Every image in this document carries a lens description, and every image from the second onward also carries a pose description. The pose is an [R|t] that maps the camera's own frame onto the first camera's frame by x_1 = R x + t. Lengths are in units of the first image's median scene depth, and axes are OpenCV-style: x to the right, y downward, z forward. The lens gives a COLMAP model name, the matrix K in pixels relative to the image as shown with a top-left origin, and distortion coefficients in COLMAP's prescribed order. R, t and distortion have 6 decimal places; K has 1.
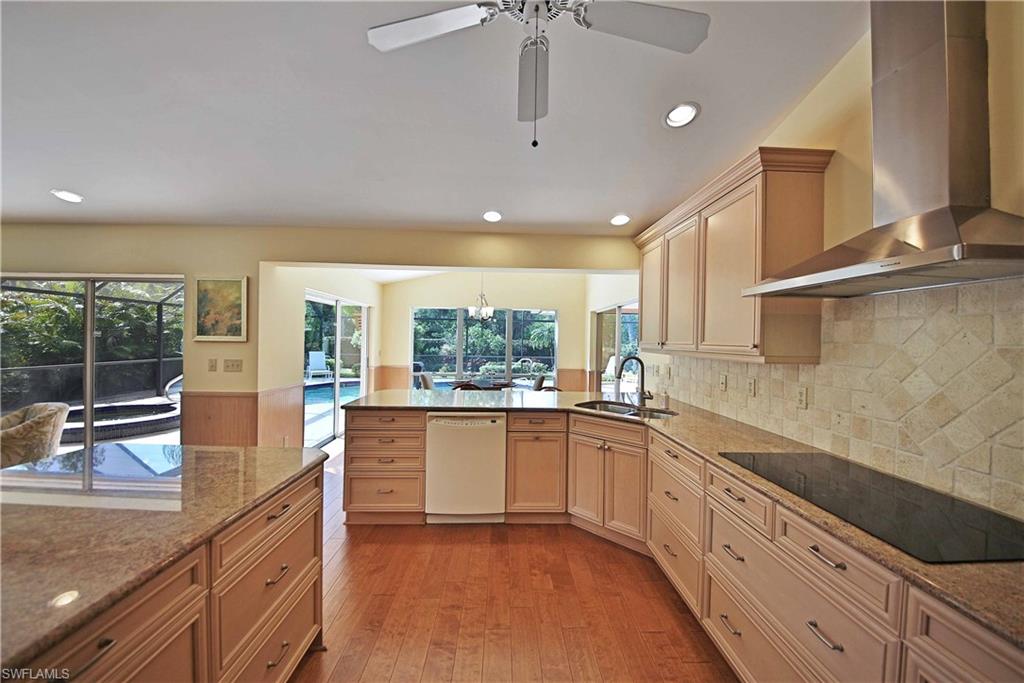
lens RADIAL K [[384.2, 0, 515.7], [0, 384.2, 341.9], [0, 0, 1]] dist [-0.000820, -0.006303]
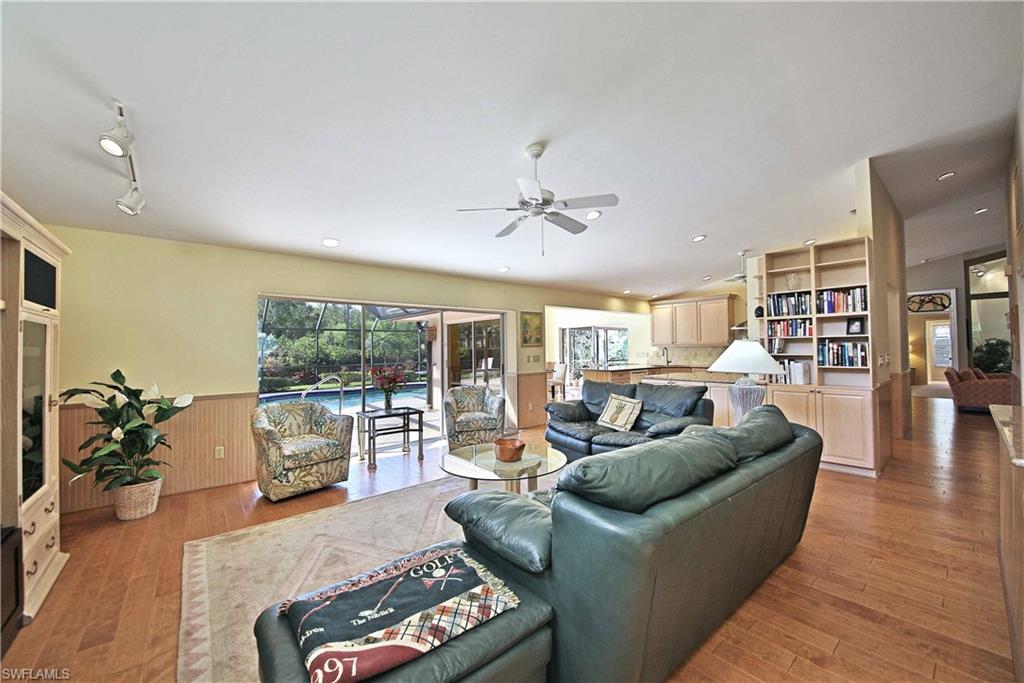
lens RADIAL K [[384.2, 0, 515.7], [0, 384.2, 341.9], [0, 0, 1]] dist [-0.000820, -0.006303]
pose [[0.783925, -0.016147, 0.620646, -2.013828], [0.032336, 0.999367, -0.014844, 0.002486], [-0.620013, 0.031706, 0.783950, -0.449850]]
